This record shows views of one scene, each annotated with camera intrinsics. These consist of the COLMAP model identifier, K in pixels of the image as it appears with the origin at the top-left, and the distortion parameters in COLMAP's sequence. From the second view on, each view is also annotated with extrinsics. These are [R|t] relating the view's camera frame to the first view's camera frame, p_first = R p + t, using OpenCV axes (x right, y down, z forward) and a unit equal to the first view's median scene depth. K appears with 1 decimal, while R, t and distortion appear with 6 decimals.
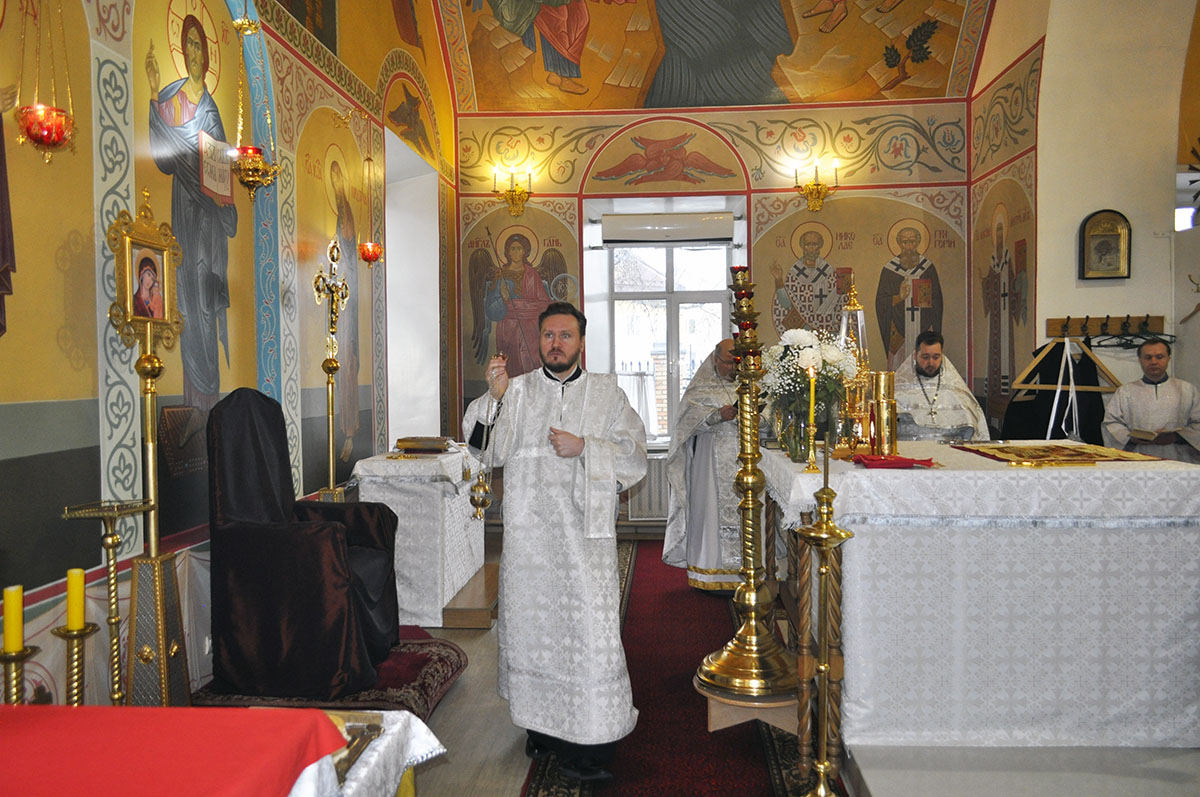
lens RADIAL K [[937.2, 0, 600.0], [0, 937.2, 398.5], [0, 0, 1]] dist [-0.012396, 0.003956]
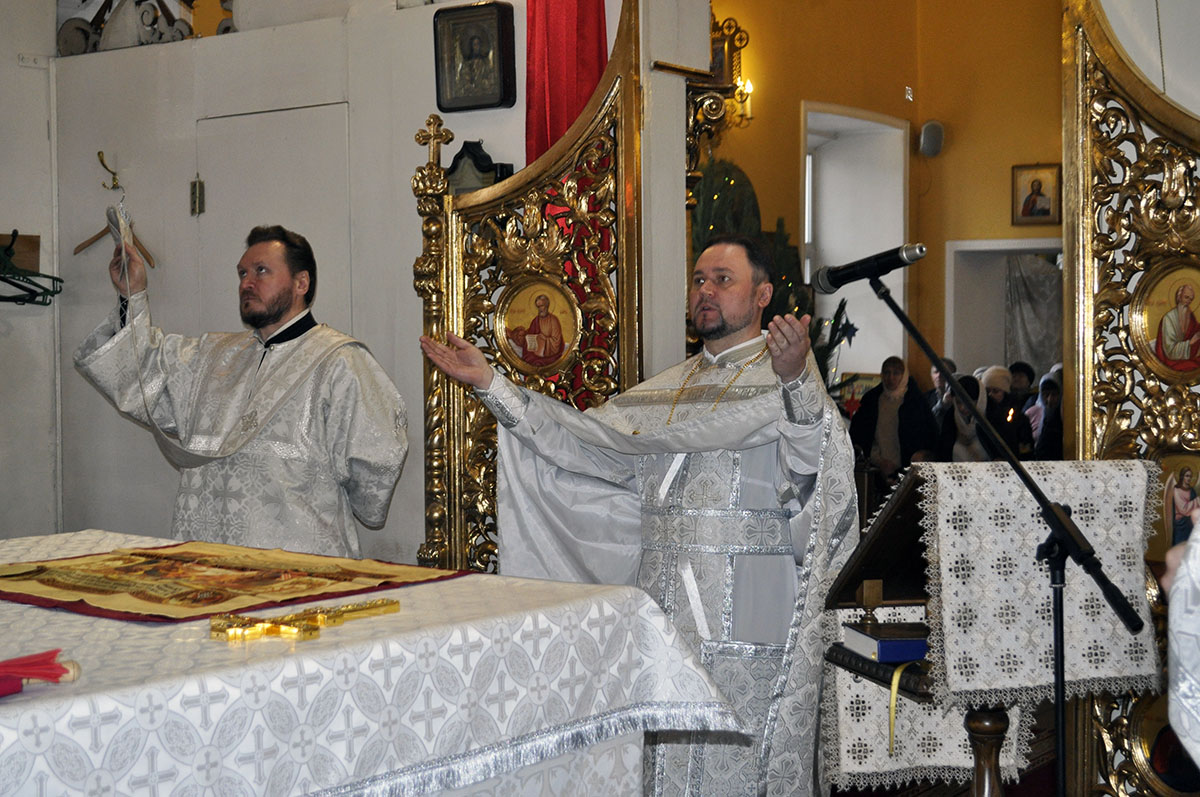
lens RADIAL K [[1824.1, 0, 594.2], [0, 1824.1, 394.9], [0, 0, 1]] dist [-0.022976, 0.002949]
pose [[0.539927, -0.015813, 0.841563, -0.015325], [0.020161, 0.999780, 0.005851, -0.007446], [-0.841471, 0.013808, 0.540127, 0.250313]]
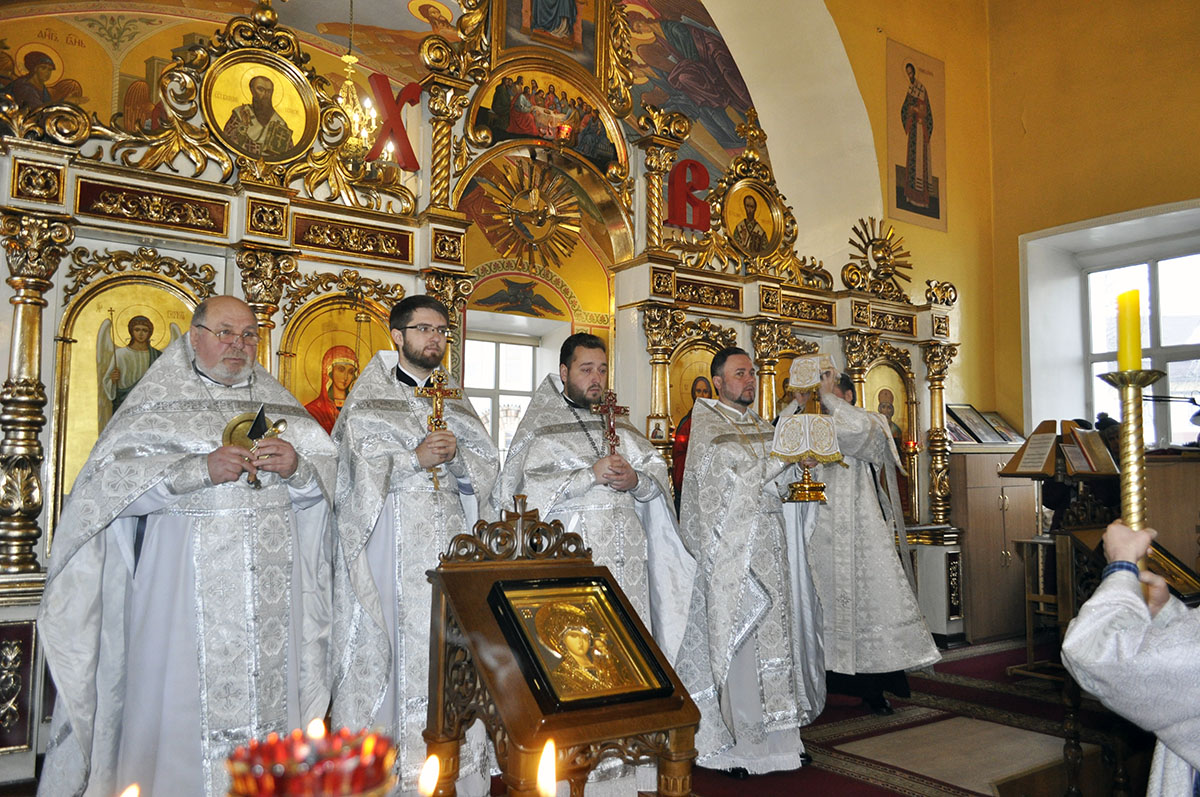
lens RADIAL K [[937.2, 0, 600.0], [0, 937.2, 398.5], [0, 0, 1]] dist [-0.012396, 0.003956]
pose [[0.625515, -0.047108, -0.778789, 1.128121], [-0.037817, 0.995172, -0.090571, 0.018806], [0.779295, 0.086105, 0.620713, 0.110705]]
